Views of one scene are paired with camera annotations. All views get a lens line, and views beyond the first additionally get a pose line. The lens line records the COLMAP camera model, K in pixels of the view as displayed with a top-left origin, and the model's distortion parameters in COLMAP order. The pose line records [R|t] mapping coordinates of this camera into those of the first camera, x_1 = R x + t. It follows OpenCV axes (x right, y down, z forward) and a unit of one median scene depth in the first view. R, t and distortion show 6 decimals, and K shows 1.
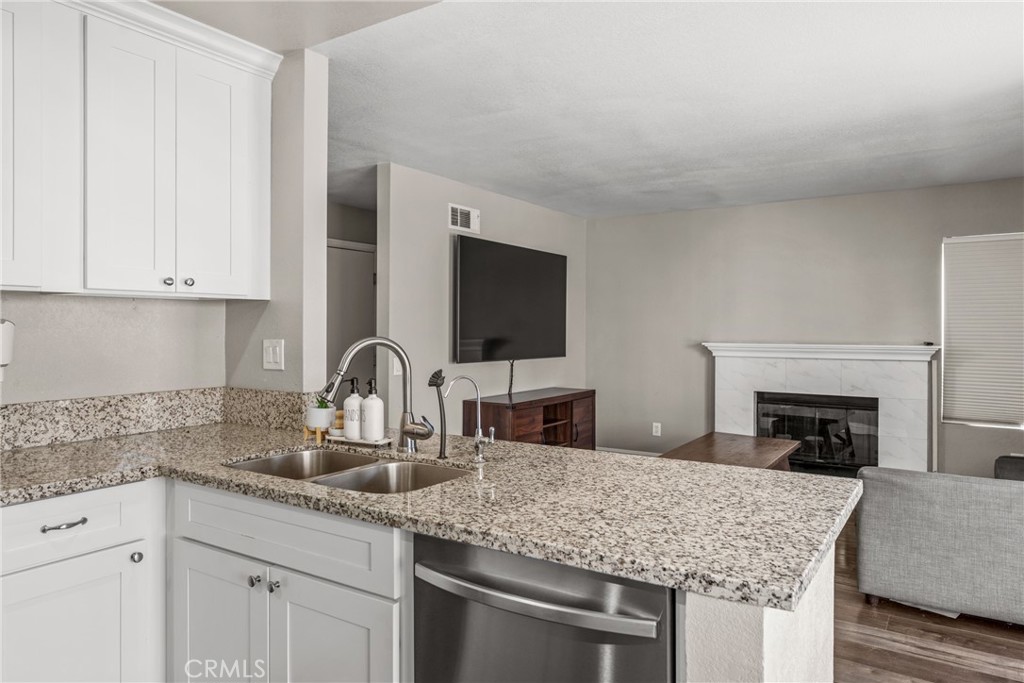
lens RADIAL K [[678.0, 0, 514.6], [0, 678.0, 332.2], [0, 0, 1]] dist [0.006702, -0.000452]
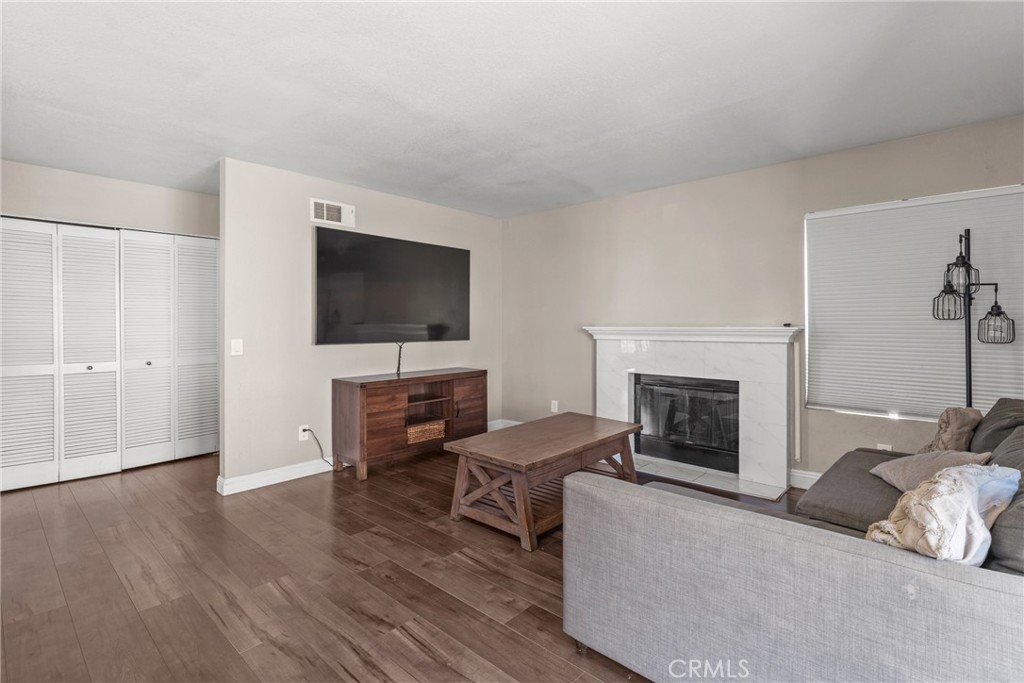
lens RADIAL K [[485.5, 0, 517.8], [0, 485.5, 324.0], [0, 0, 1]] dist [0.001644, 0.000473]
pose [[0.988539, -0.005581, -0.150866, 0.600363], [0.004832, 0.999974, -0.005333, 0.031034], [0.150892, 0.004543, 0.988540, 0.480881]]
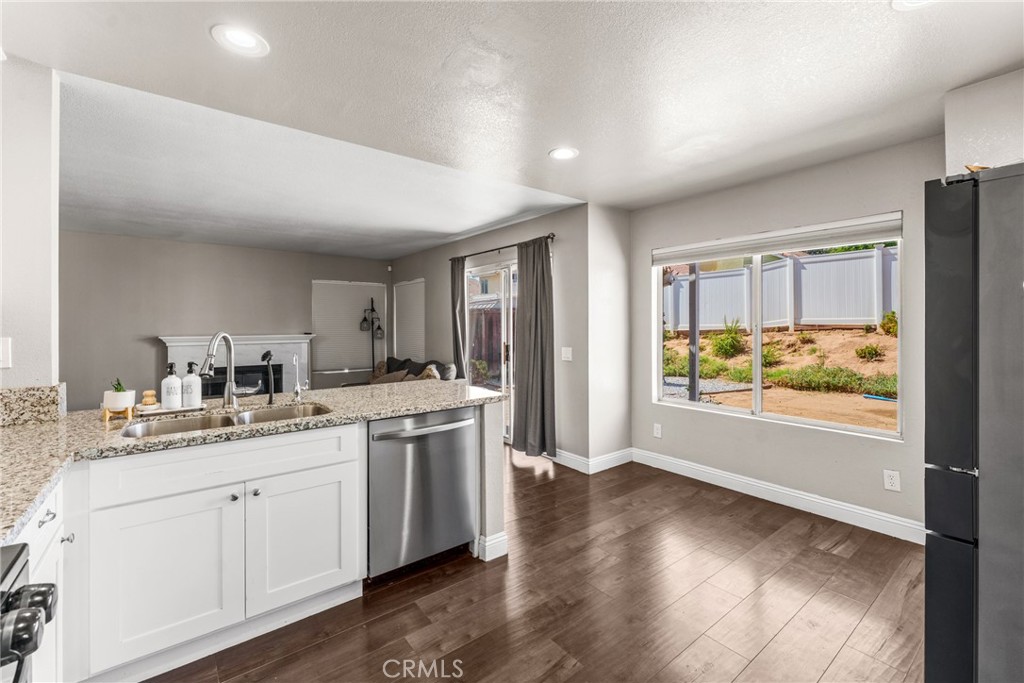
lens RADIAL K [[439.2, 0, 511.3], [0, 439.2, 326.0], [0, 0, 1]] dist [0.000701, 0.000571]
pose [[0.322184, -0.004680, 0.946666, -0.699964], [0.011018, 0.999939, 0.001193, 0.000662], [-0.946613, 0.010046, 0.322216, 0.077911]]
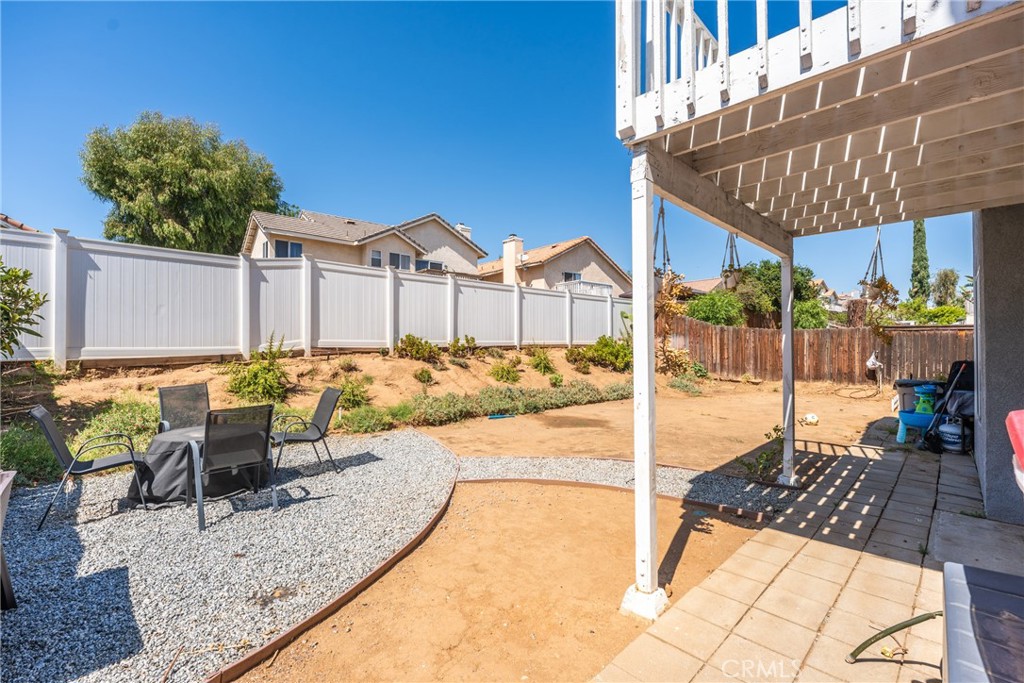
lens RADIAL K [[439.2, 0, 517.1], [0, 439.2, 342.6], [0, 0, 1]] dist [0.000701, 0.000571]
pose [[-0.976617, -0.003454, 0.214960, 1.837388], [-0.003427, 0.999994, 0.000498, -0.018376], [-0.214961, -0.000250, -0.976623, 1.555322]]
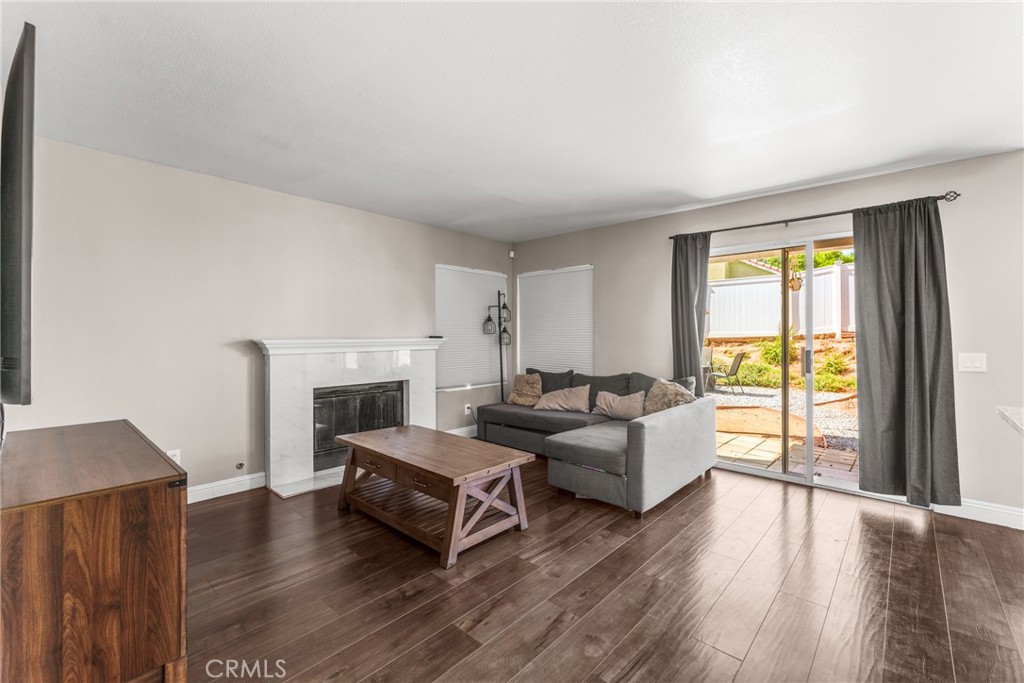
lens RADIAL K [[439.2, 0, 509.0], [0, 439.2, 336.4], [0, 0, 1]] dist [0.000701, 0.000571]
pose [[0.153952, -0.005405, 0.988064, -0.469589], [0.008076, 0.999959, 0.004212, 0.023647], [-0.988045, 0.007331, 0.153989, 1.263719]]
